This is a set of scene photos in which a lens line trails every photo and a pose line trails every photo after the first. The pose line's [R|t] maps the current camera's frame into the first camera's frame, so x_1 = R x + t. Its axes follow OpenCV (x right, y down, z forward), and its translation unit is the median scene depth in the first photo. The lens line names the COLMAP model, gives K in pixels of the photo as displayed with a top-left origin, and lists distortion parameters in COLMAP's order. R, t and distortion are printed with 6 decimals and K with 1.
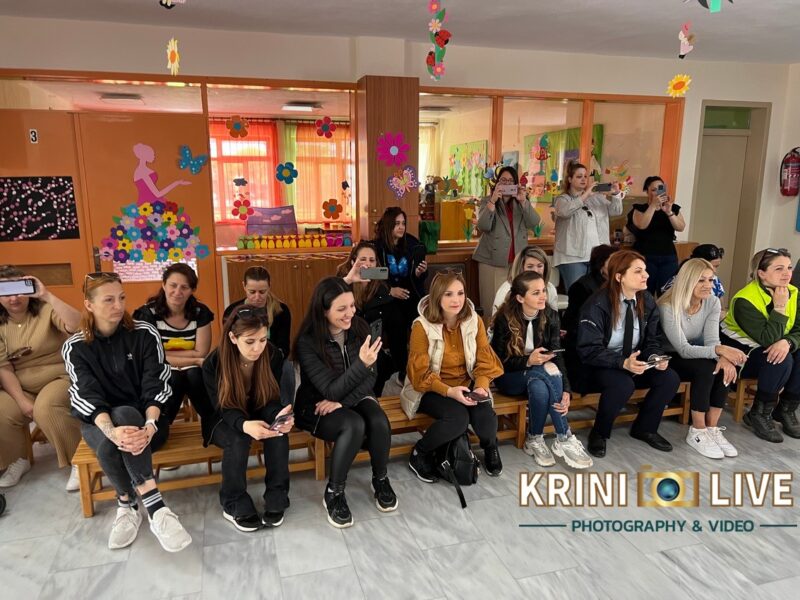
lens RADIAL K [[605.4, 0, 410.5], [0, 605.4, 302.3], [0, 0, 1]] dist [0.056098, -0.070655]
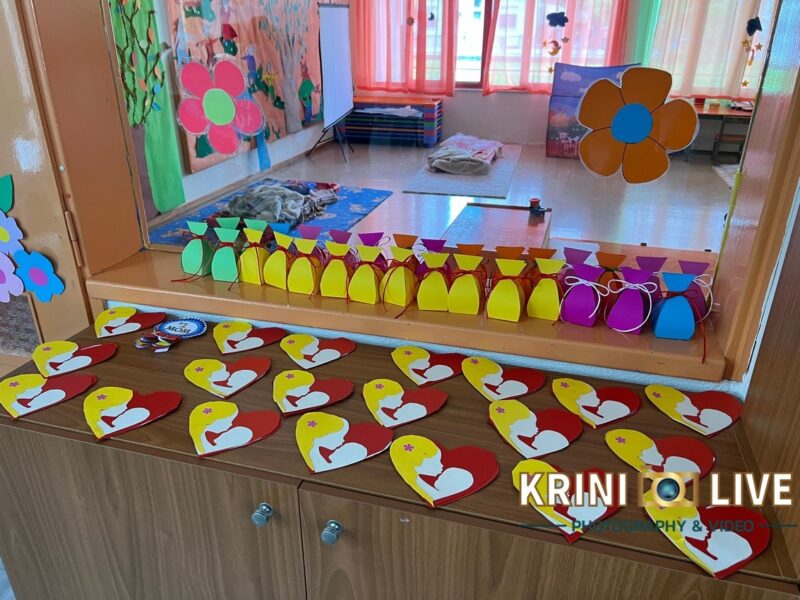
lens RADIAL K [[605.4, 0, 410.5], [0, 605.4, 302.3], [0, 0, 1]] dist [0.056098, -0.070655]
pose [[0.834332, 0.237187, -0.497627, -0.094935], [-0.119913, 0.959176, 0.256129, -0.168828], [0.538062, -0.154025, 0.828713, 0.952852]]
